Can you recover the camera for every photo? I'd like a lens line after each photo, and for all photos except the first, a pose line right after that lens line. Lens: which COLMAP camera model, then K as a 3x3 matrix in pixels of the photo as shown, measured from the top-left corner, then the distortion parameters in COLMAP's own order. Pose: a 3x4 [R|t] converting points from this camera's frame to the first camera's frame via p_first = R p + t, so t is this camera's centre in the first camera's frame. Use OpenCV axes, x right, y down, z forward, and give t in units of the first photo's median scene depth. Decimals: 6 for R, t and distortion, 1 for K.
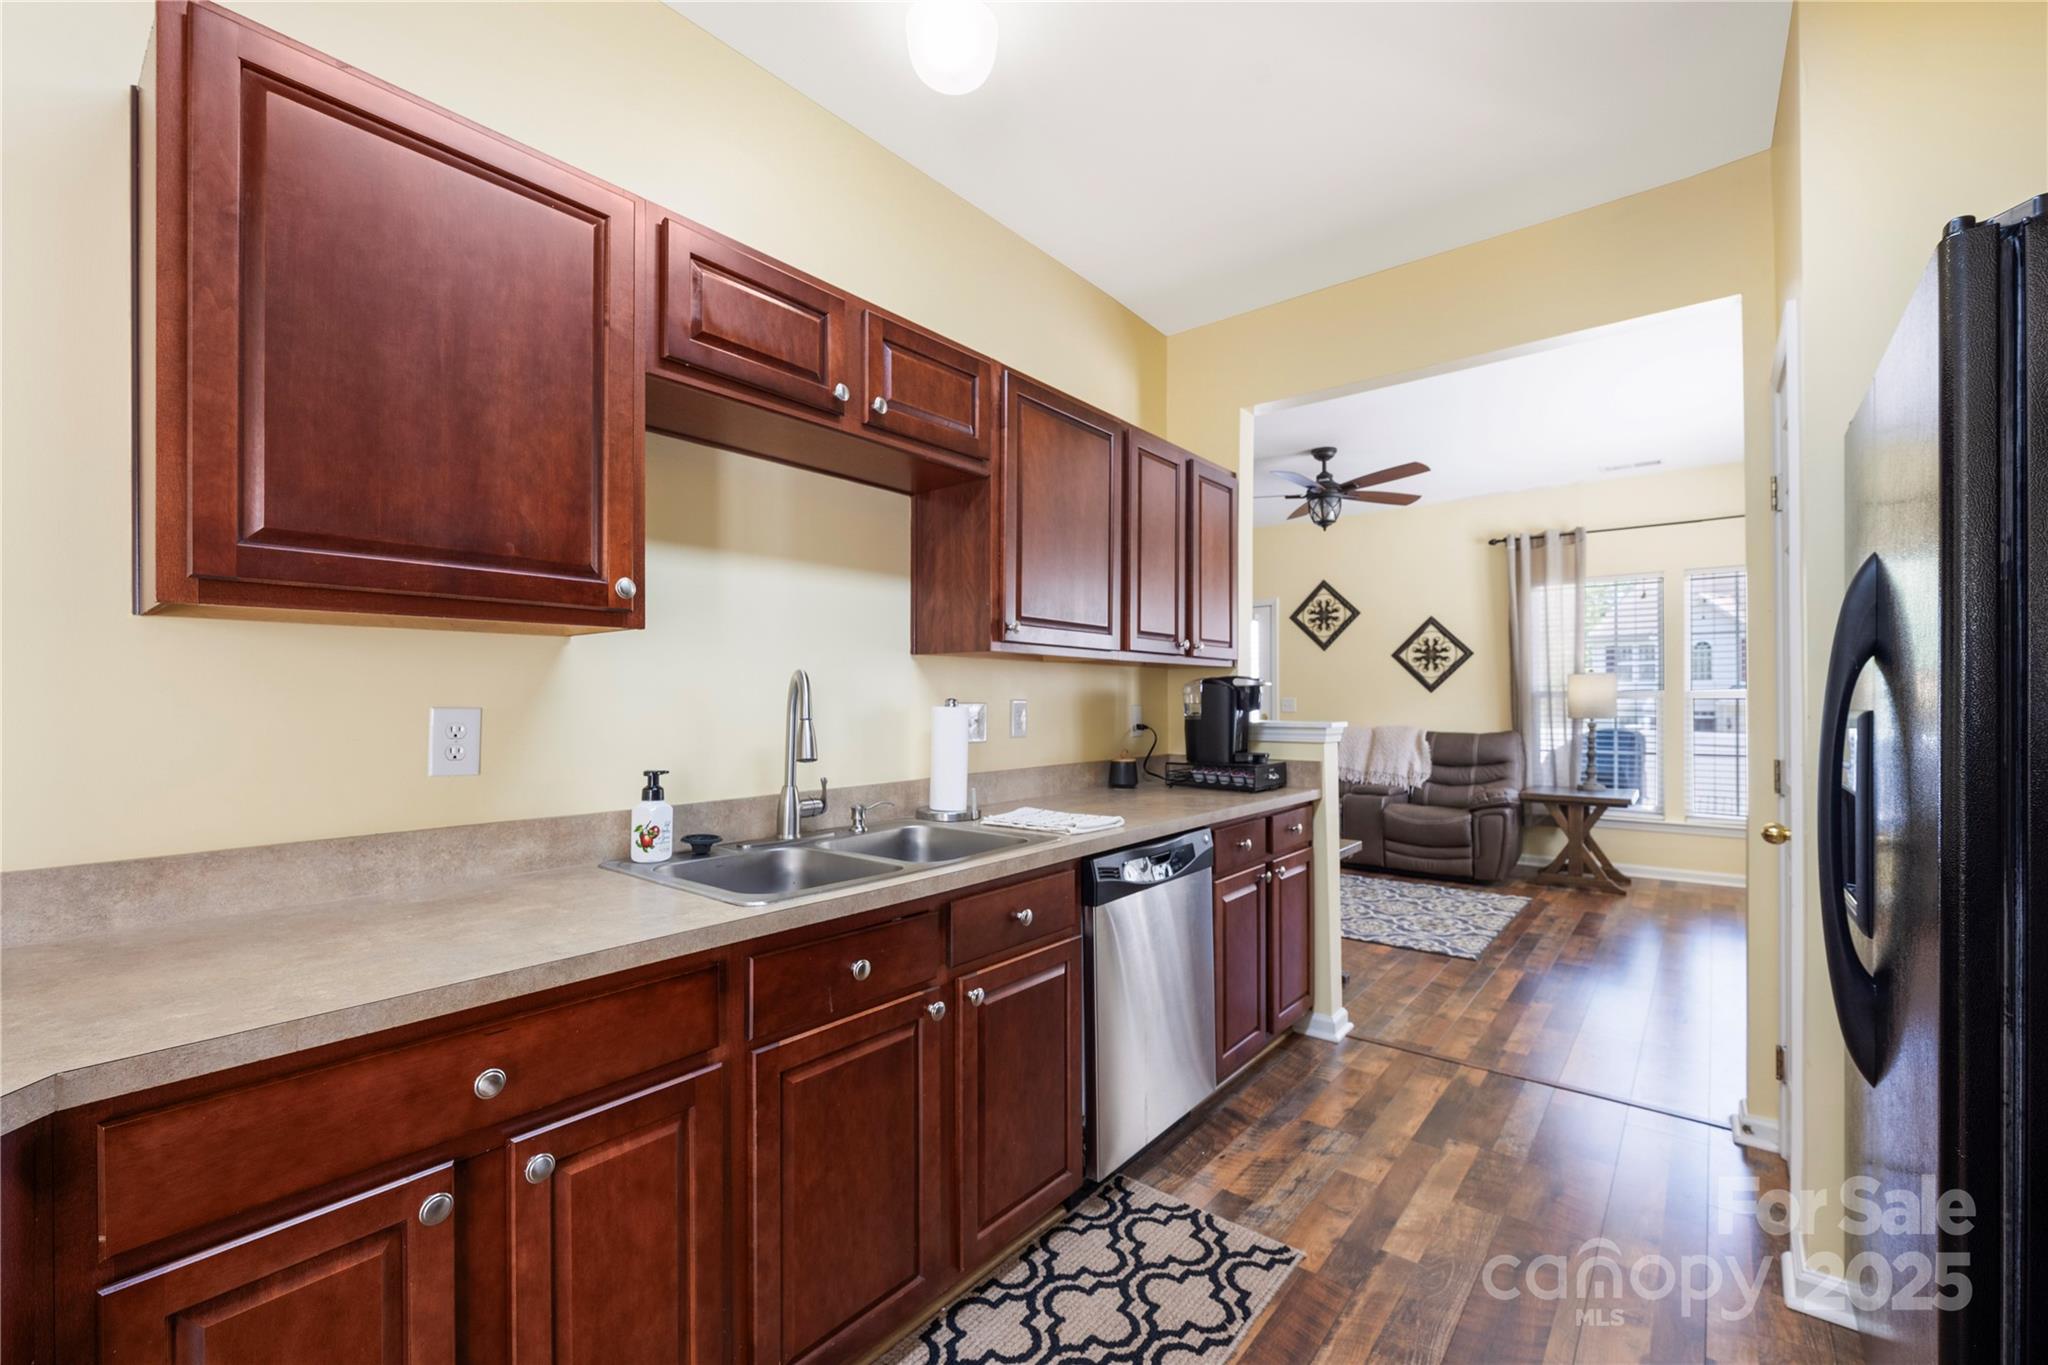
lens RADIAL K [[843.0, 0, 1026.6], [0, 843.0, 699.6], [0, 0, 1]] dist [-0.004224, -0.000089]
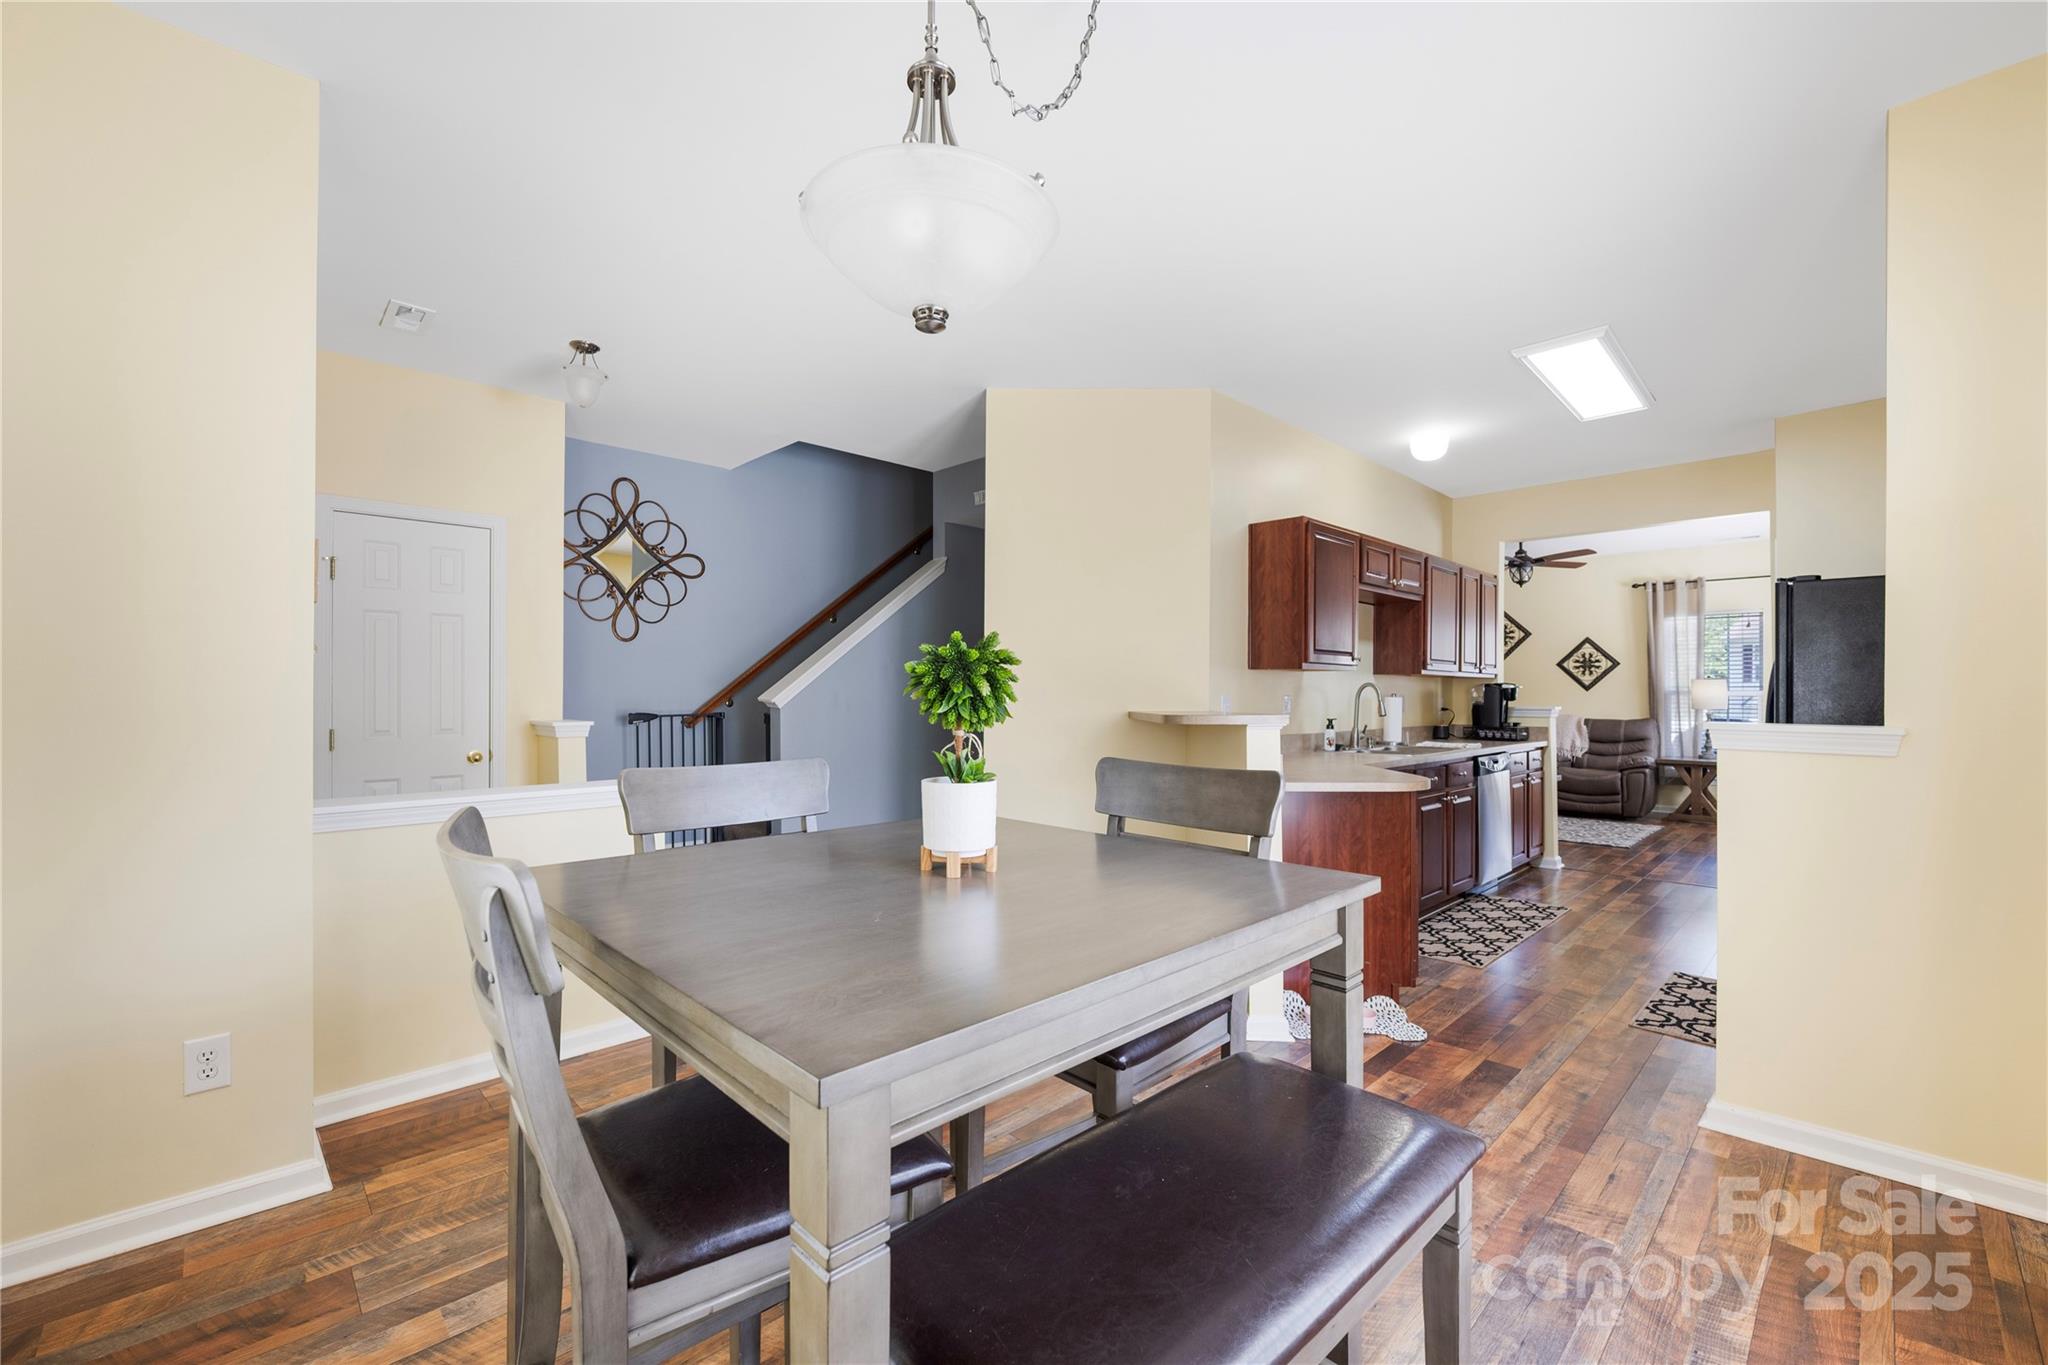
lens RADIAL K [[831.1, 0, 1028.0], [0, 831.1, 690.1], [0, 0, 1]] dist [-0.000829, -0.000027]
pose [[0.993700, 0.004345, -0.111988, -0.441709], [-0.005016, 0.999971, -0.005706, 0.003658], [0.111960, 0.006232, 0.993693, -0.730826]]
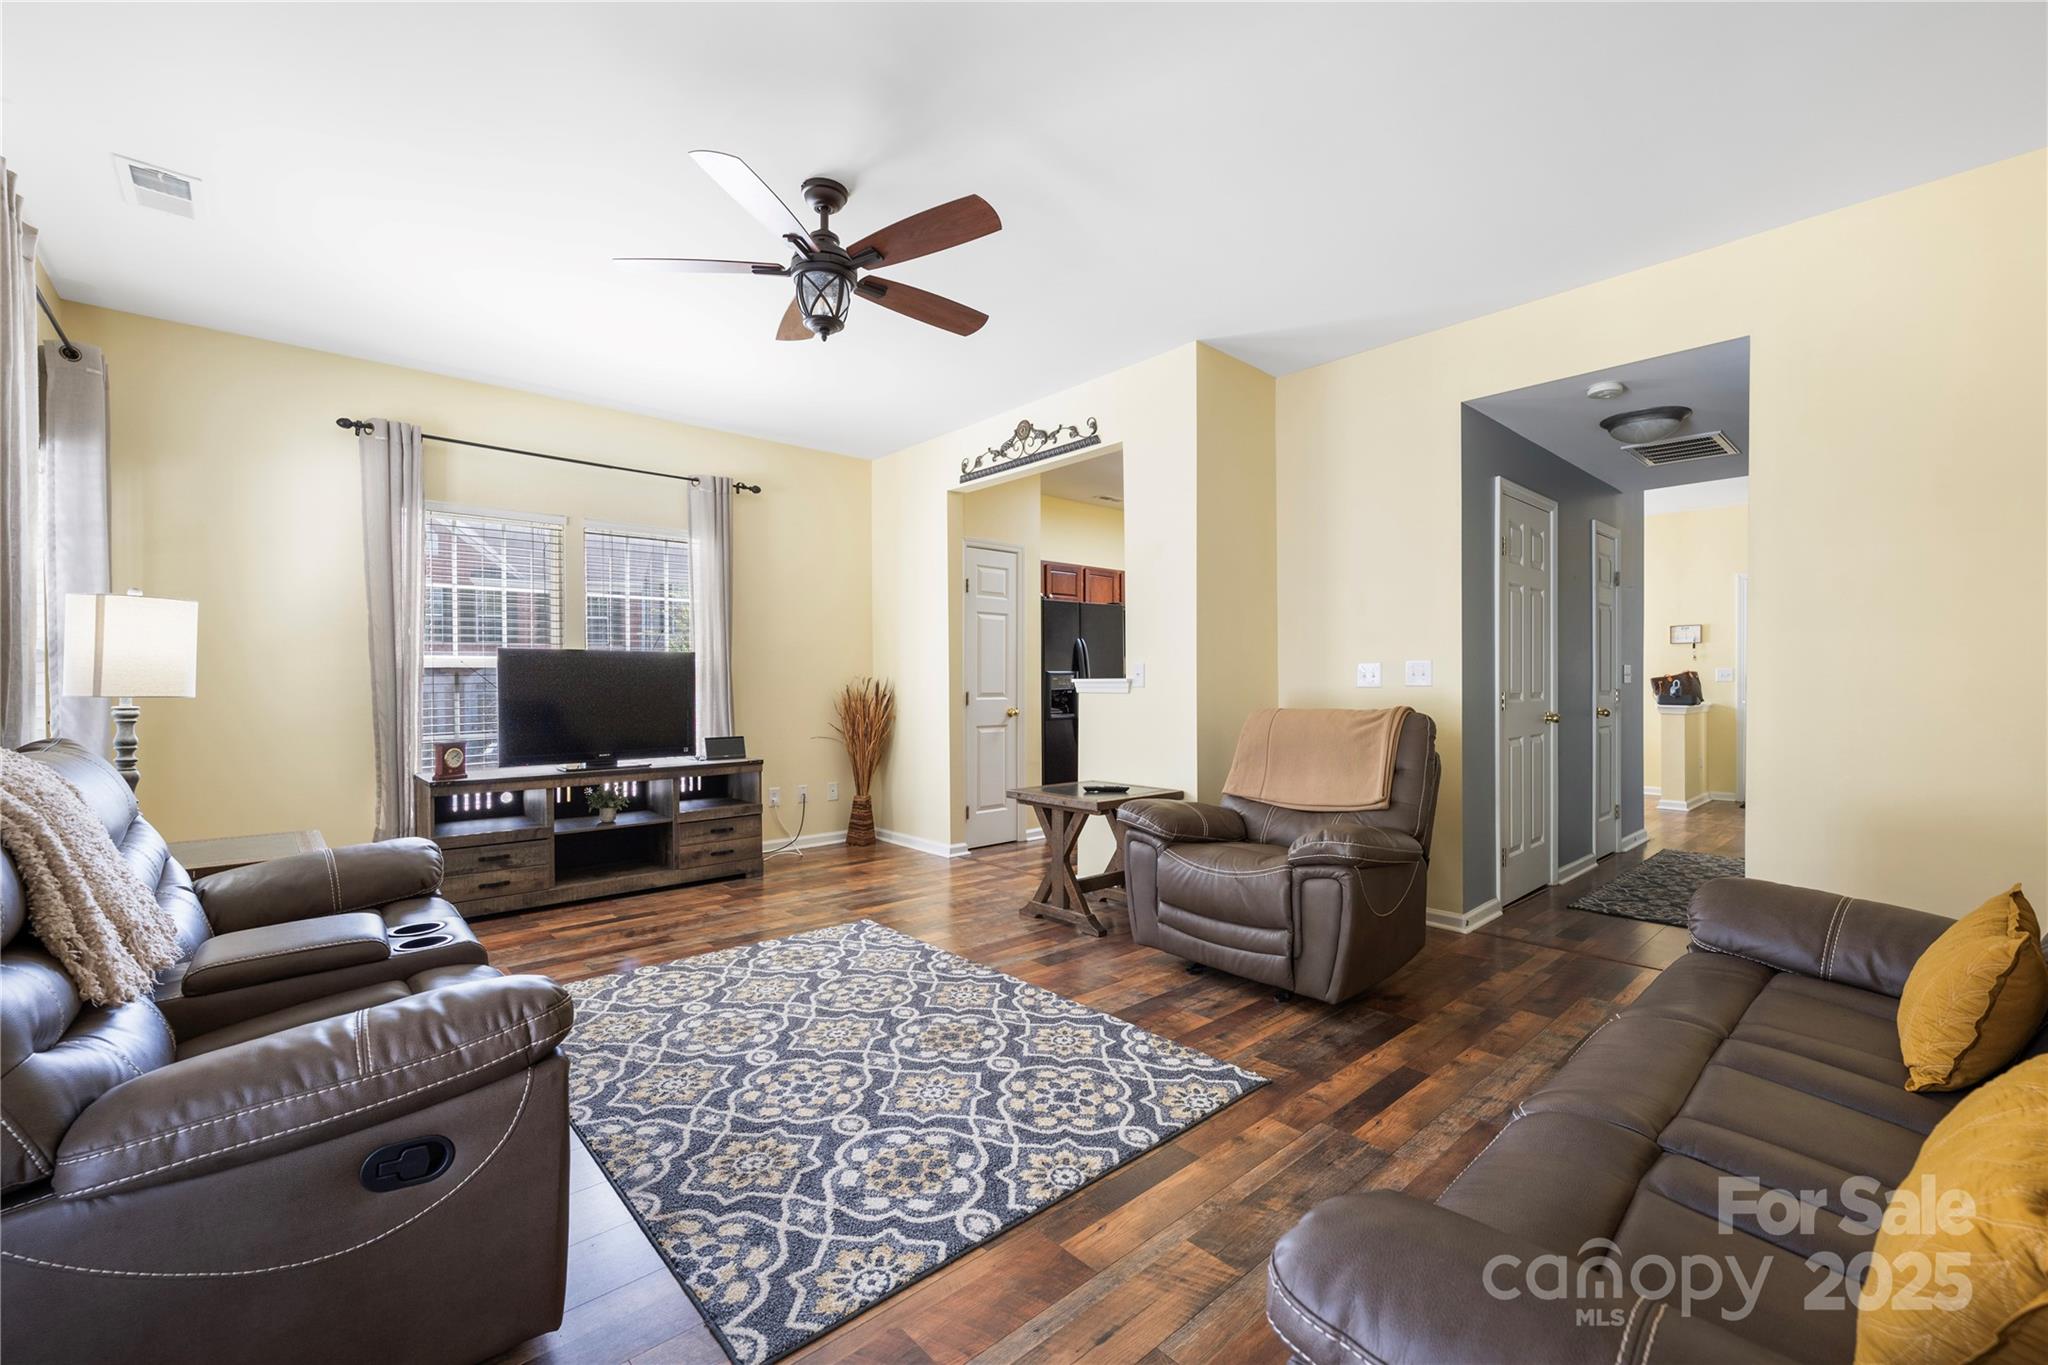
lens RADIAL K [[846.5, 0, 1016.5], [0, 846.5, 682.3], [0, 0, 1]] dist [-0.002064, -0.000097]
pose [[-0.986310, 0.008057, 0.164707, 0.168133], [0.008142, 0.999967, -0.000162, 0.023408], [-0.164703, 0.001182, -0.986343, 1.765222]]
